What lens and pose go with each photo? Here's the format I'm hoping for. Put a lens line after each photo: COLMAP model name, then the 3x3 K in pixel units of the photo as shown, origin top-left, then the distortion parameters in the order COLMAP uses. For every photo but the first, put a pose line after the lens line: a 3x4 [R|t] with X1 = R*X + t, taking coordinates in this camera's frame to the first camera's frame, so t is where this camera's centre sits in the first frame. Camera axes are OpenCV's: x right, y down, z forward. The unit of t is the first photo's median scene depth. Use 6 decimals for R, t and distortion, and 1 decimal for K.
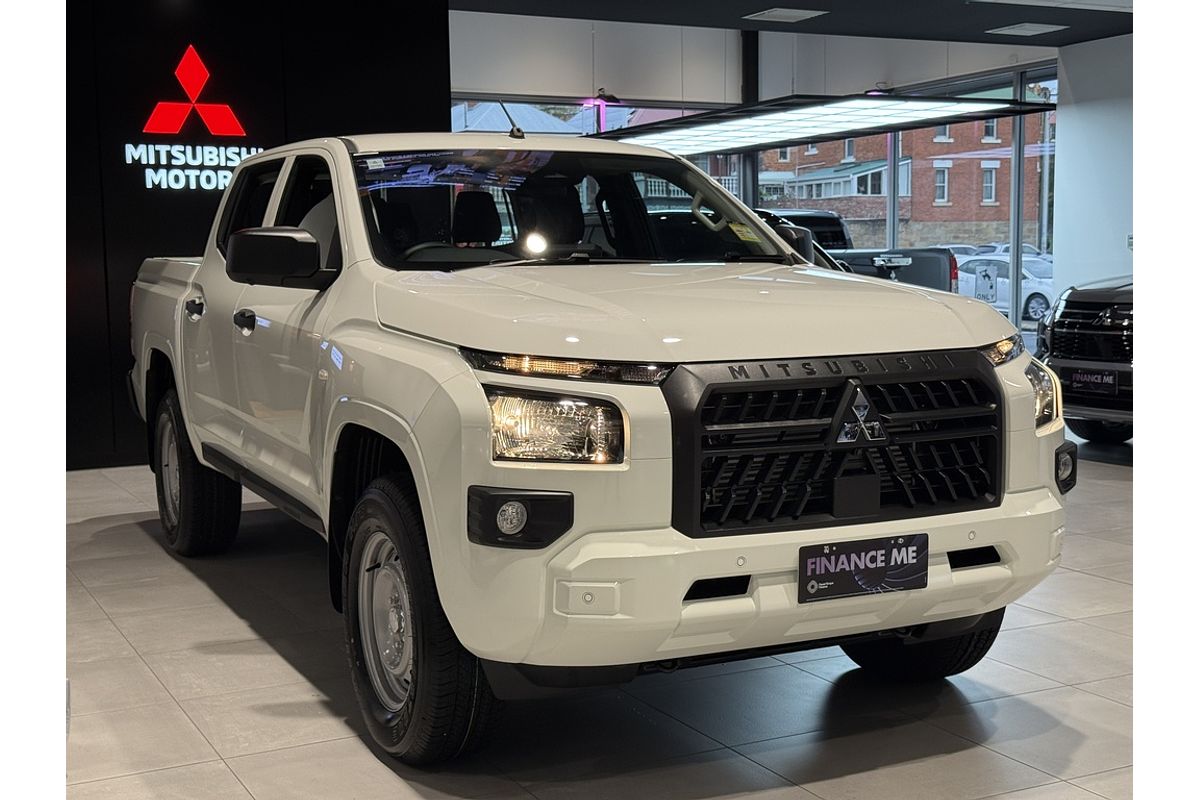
lens RADIAL K [[1486.4, 0, 600.0], [0, 1486.4, 400.0], [0, 0, 1]] dist [0.131210, -0.021041]
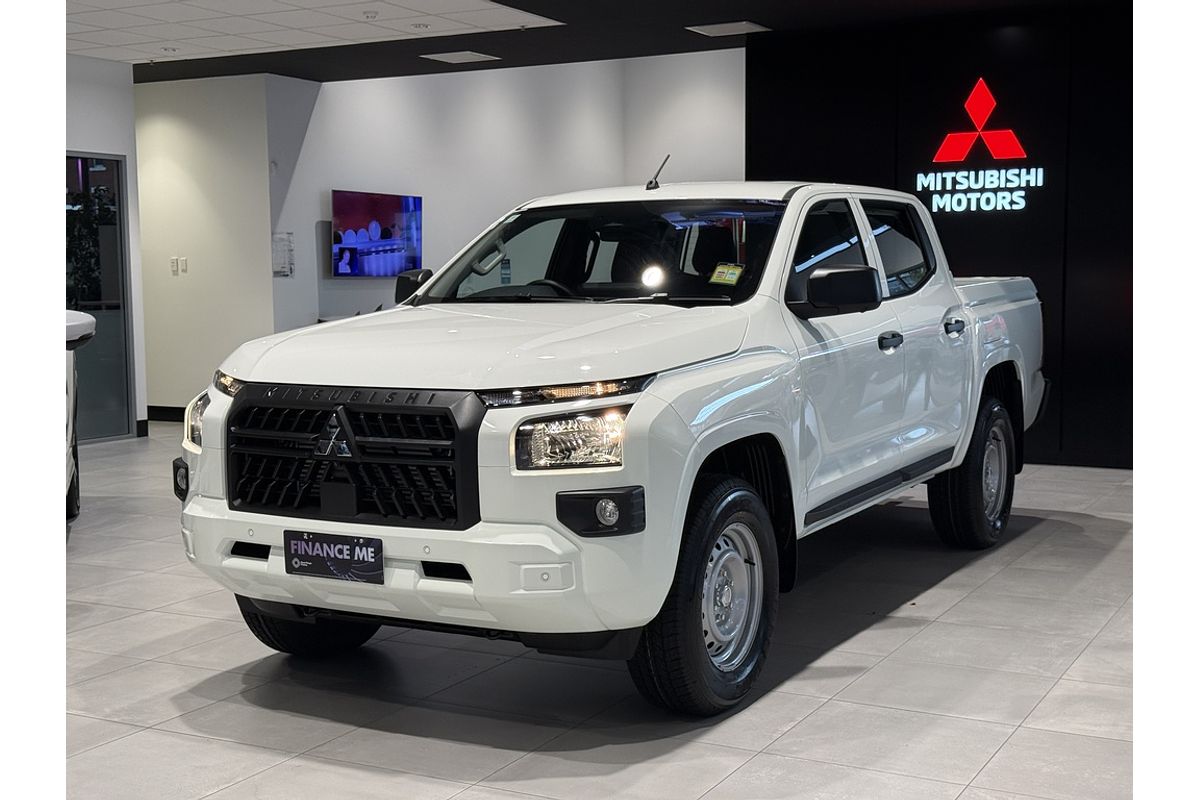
lens RADIAL K [[1486.4, 0, 600.0], [0, 1486.4, 400.0], [0, 0, 1]] dist [0.131210, -0.021041]
pose [[0.571634, 0.080543, -0.816546, 1.249867], [-0.076022, 0.996089, 0.045033, -0.087188], [0.816979, 0.036333, 0.575522, 0.434538]]
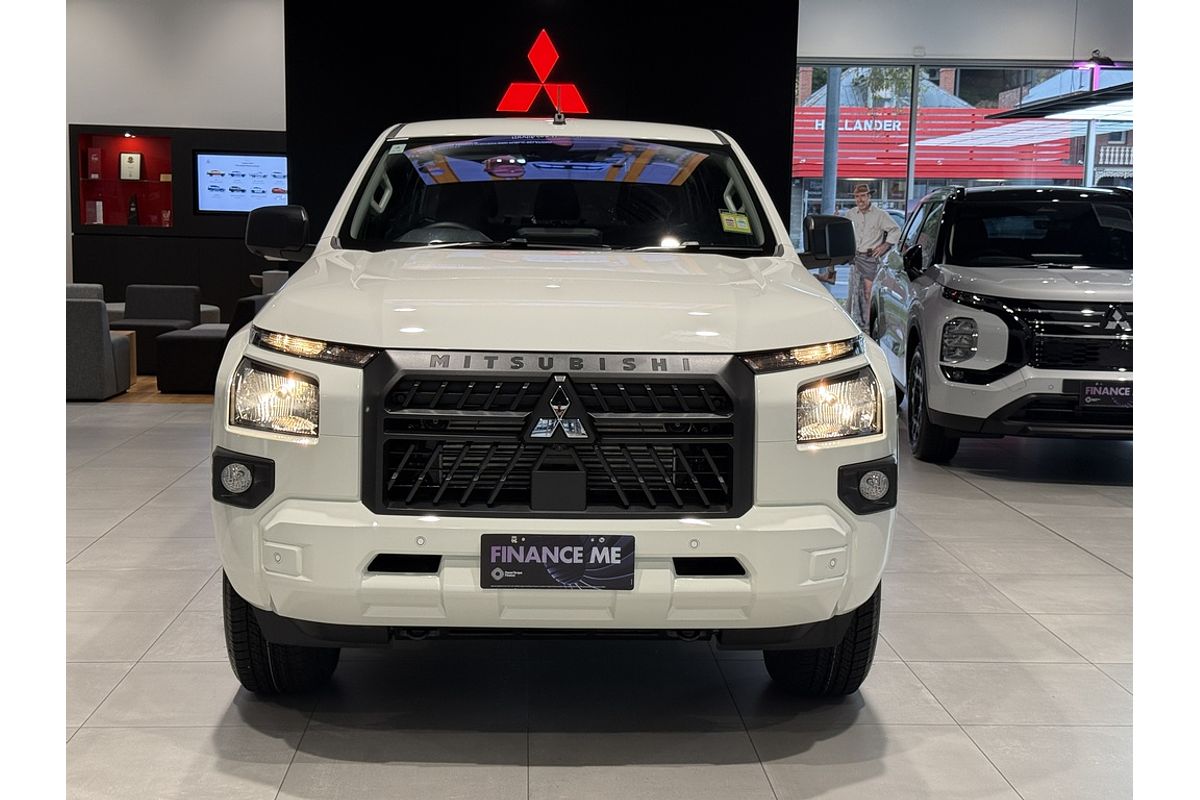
lens RADIAL K [[1486.4, 0, 600.0], [0, 1486.4, 400.0], [0, 0, 1]] dist [0.131210, -0.021041]
pose [[0.913622, 0.078932, -0.398830, 0.567836], [-0.069538, 0.996856, 0.037992, -0.036006], [0.400575, -0.006976, 0.916238, 0.081193]]
